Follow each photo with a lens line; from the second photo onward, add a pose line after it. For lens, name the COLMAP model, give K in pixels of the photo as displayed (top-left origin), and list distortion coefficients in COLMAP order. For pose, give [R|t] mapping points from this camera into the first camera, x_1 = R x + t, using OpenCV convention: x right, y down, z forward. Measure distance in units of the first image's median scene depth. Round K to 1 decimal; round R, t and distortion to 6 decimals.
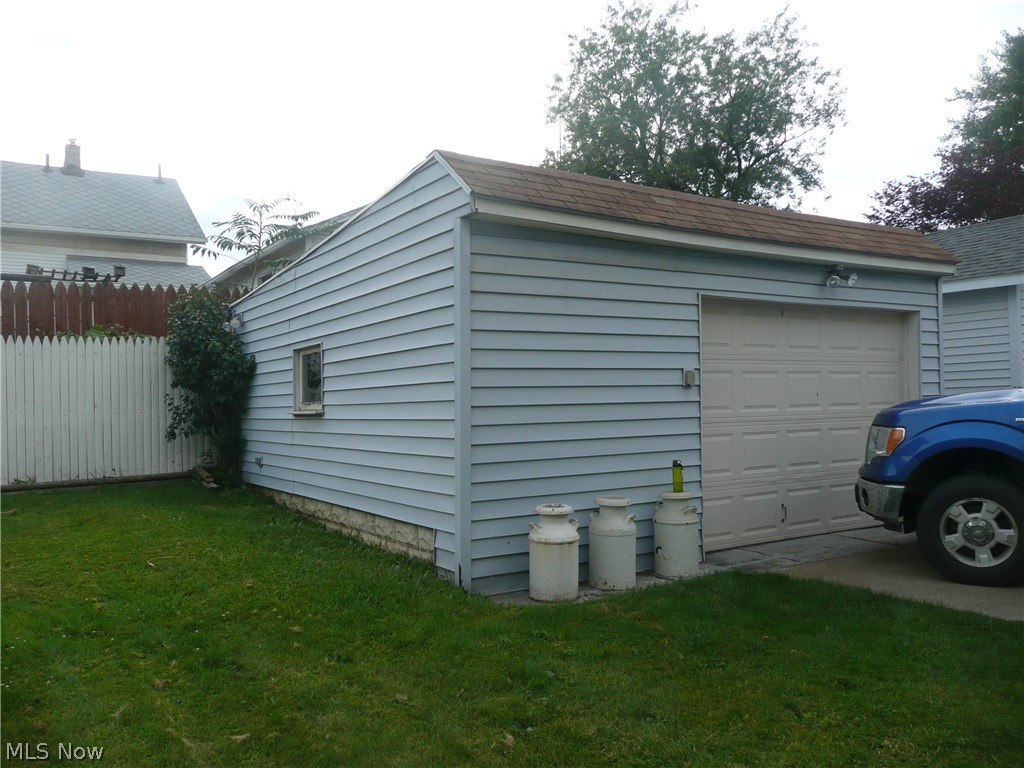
lens RADIAL K [[843.2, 0, 512.0], [0, 843.2, 384.0], [0, 0, 1]] dist [-0.031759, 0.004111]
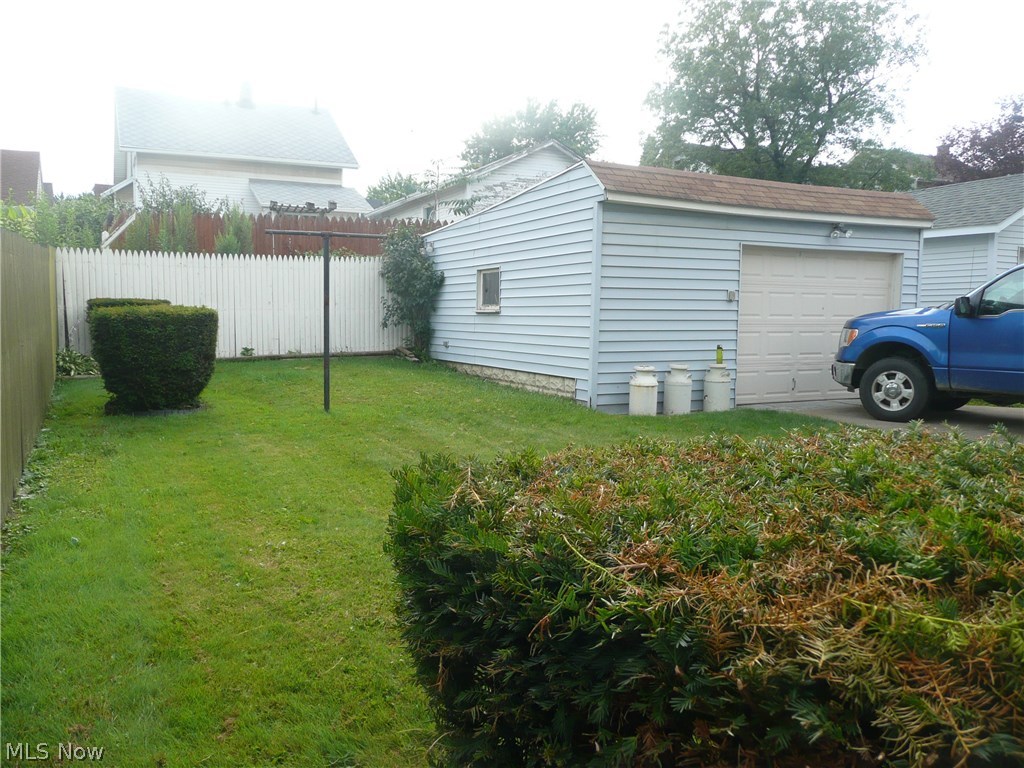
lens RADIAL K [[843.2, 0, 512.0], [0, 843.2, 384.0], [0, 0, 1]] dist [-0.031759, 0.004111]
pose [[0.993071, 0.036320, -0.111762, -0.021133], [-0.023894, 0.993581, 0.110574, -0.006458], [0.115061, -0.107137, 0.987564, -0.599421]]
